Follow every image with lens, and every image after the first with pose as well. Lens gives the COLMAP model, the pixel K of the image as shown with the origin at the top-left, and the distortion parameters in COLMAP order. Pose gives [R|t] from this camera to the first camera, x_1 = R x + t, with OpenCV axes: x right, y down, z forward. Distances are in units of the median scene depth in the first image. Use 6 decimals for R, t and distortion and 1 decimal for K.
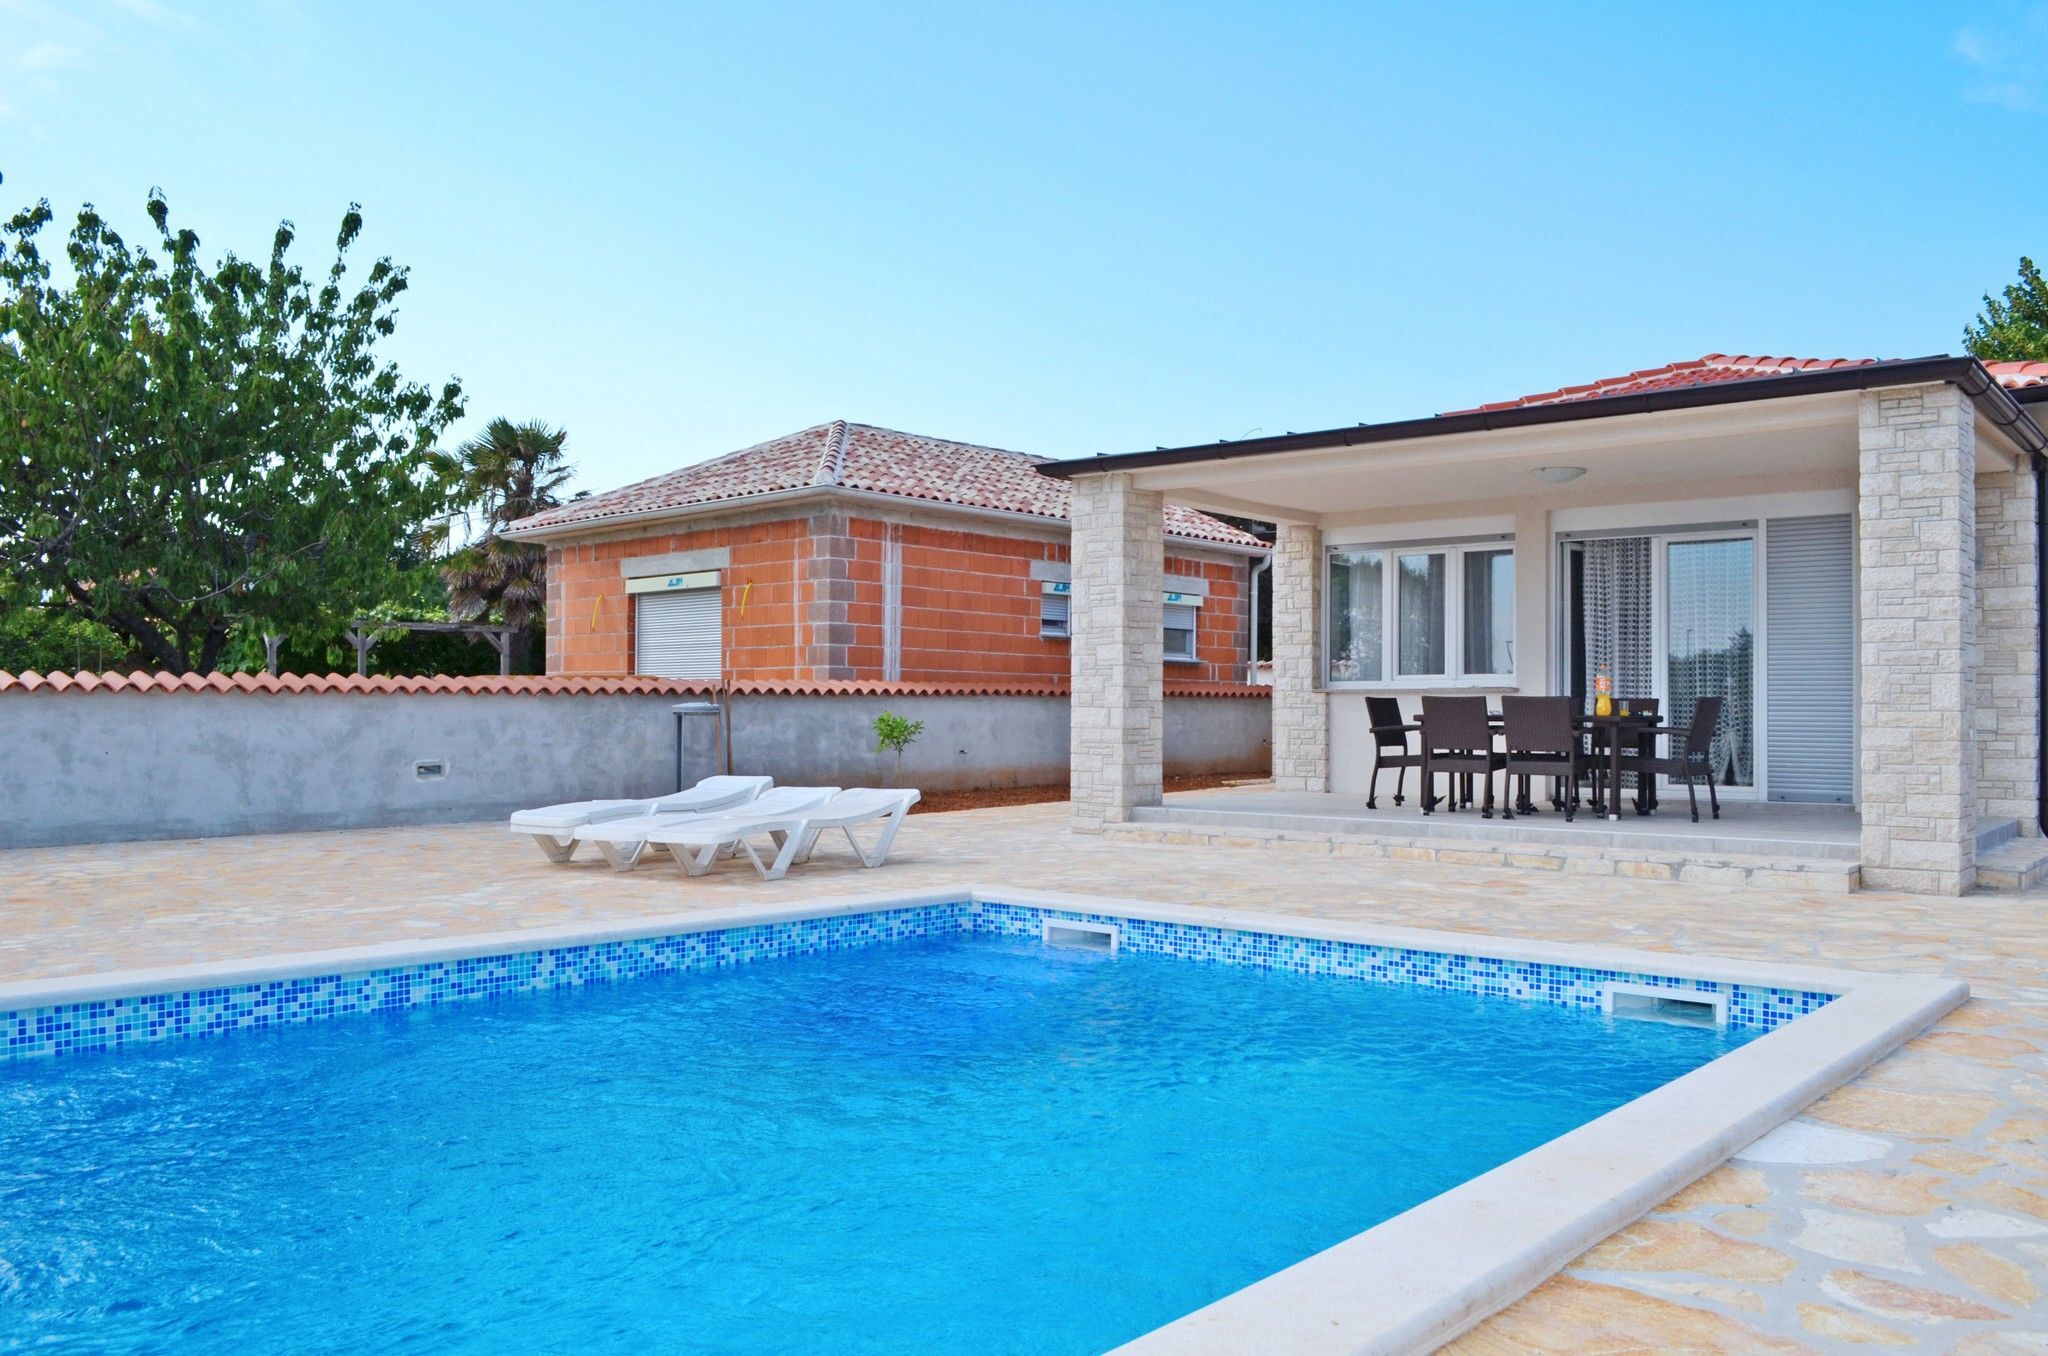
lens RADIAL K [[1617.2, 0, 1024.0], [0, 1617.2, 678.0], [0, 0, 1]] dist [-0.061148, -0.006859]
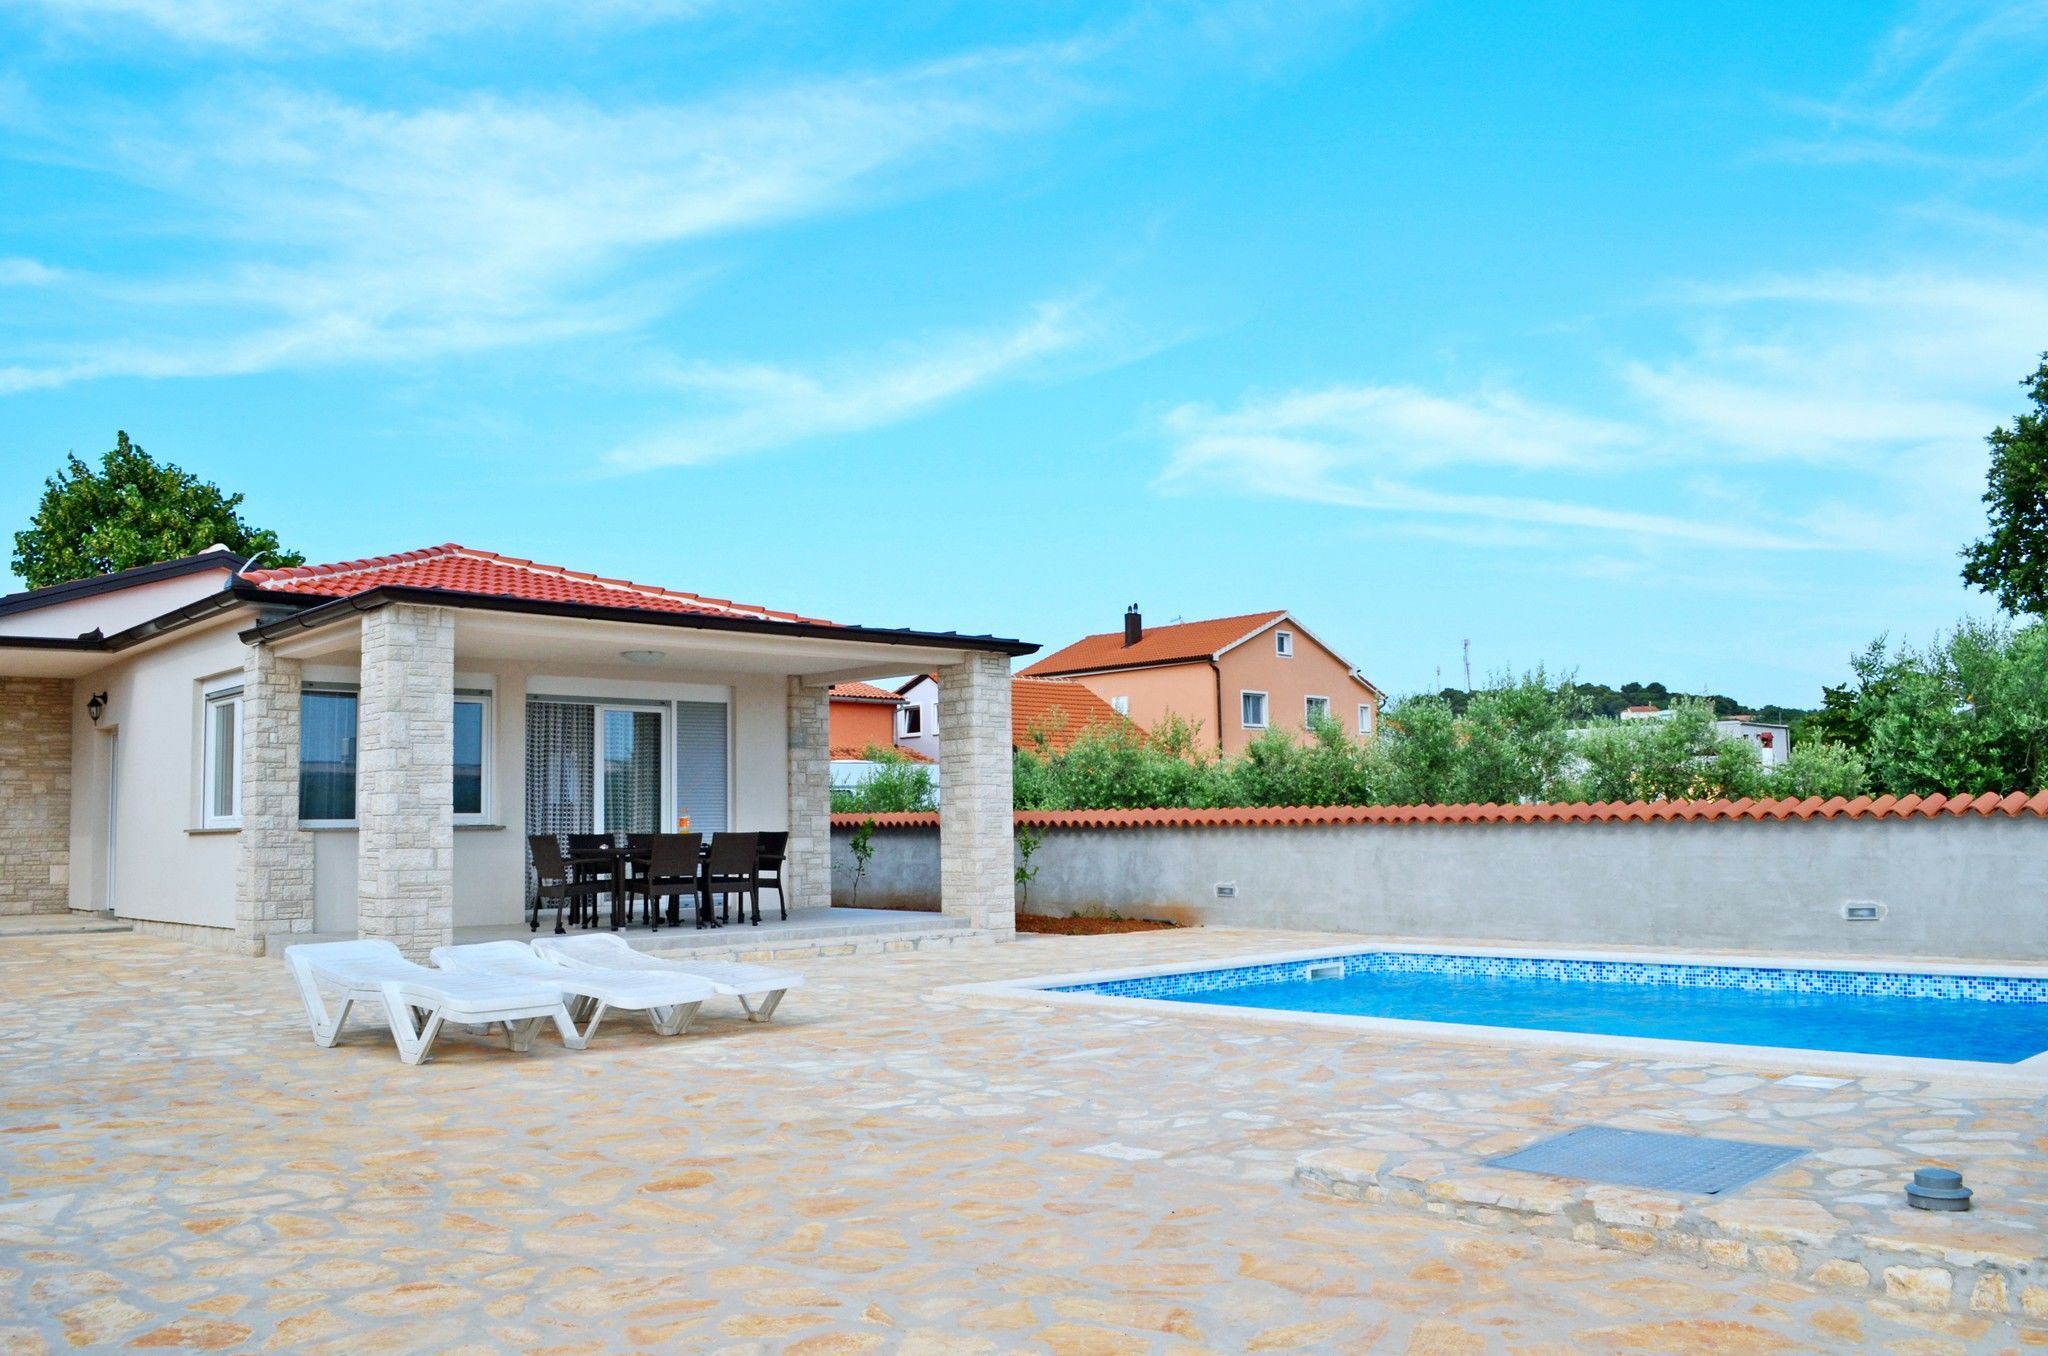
lens RADIAL K [[1617.2, 0, 1024.0], [0, 1617.2, 678.0], [0, 0, 1]] dist [-0.061148, -0.006859]
pose [[0.121762, 0.084493, 0.988957, -0.949372], [-0.002108, 0.996390, -0.084869, -0.002839], [-0.992557, 0.008249, 0.121500, 0.586297]]
